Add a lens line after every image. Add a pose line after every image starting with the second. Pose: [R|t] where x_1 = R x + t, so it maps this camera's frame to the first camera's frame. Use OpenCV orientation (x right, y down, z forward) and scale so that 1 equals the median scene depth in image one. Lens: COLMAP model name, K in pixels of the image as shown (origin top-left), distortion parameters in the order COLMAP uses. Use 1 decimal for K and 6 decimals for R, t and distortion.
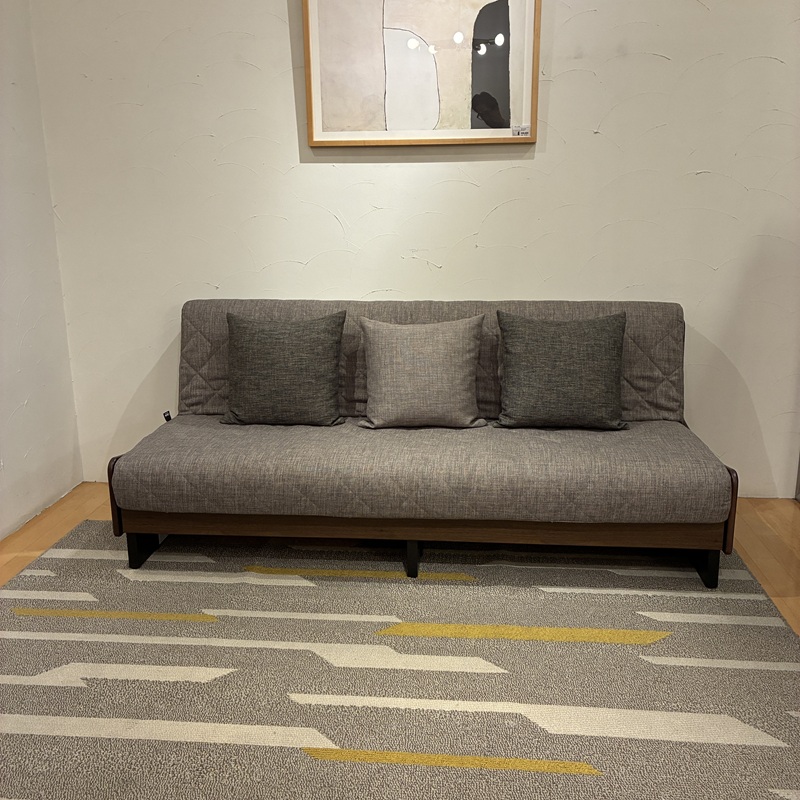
lens RADIAL K [[783.5, 0, 391.2], [0, 783.5, 417.5], [0, 0, 1]] dist [0.033900, 0.000000]
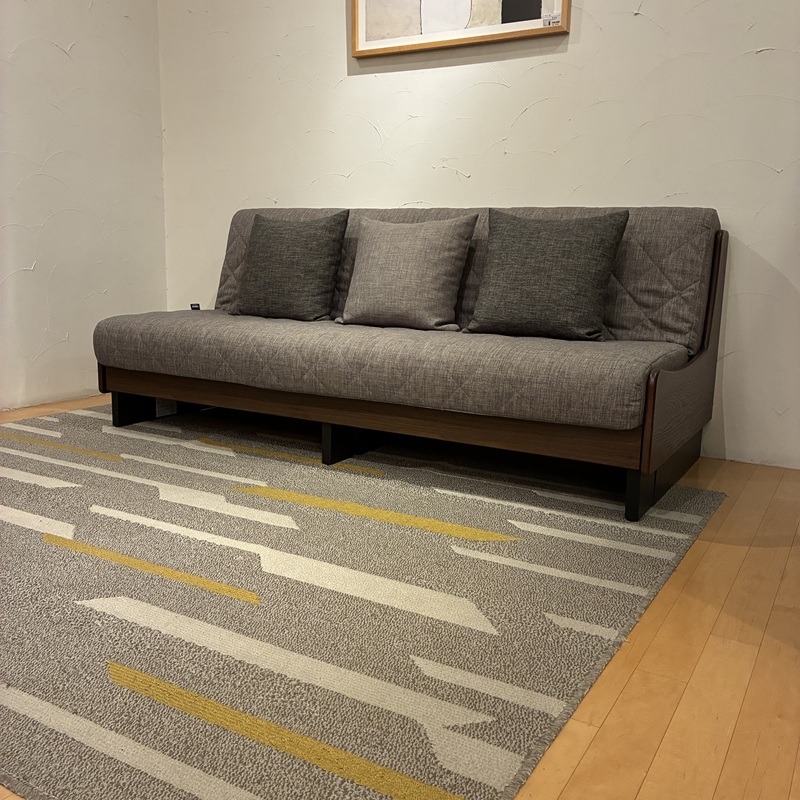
lens RADIAL K [[783.5, 0, 400.9], [0, 783.5, 410.5], [0, 0, 1]] dist [0.033900, 0.000000]
pose [[0.911173, 0.112697, -0.396312, 0.467200], [-0.140260, 0.989259, -0.041166, 0.160777], [0.387416, 0.093096, 0.917192, 0.152280]]
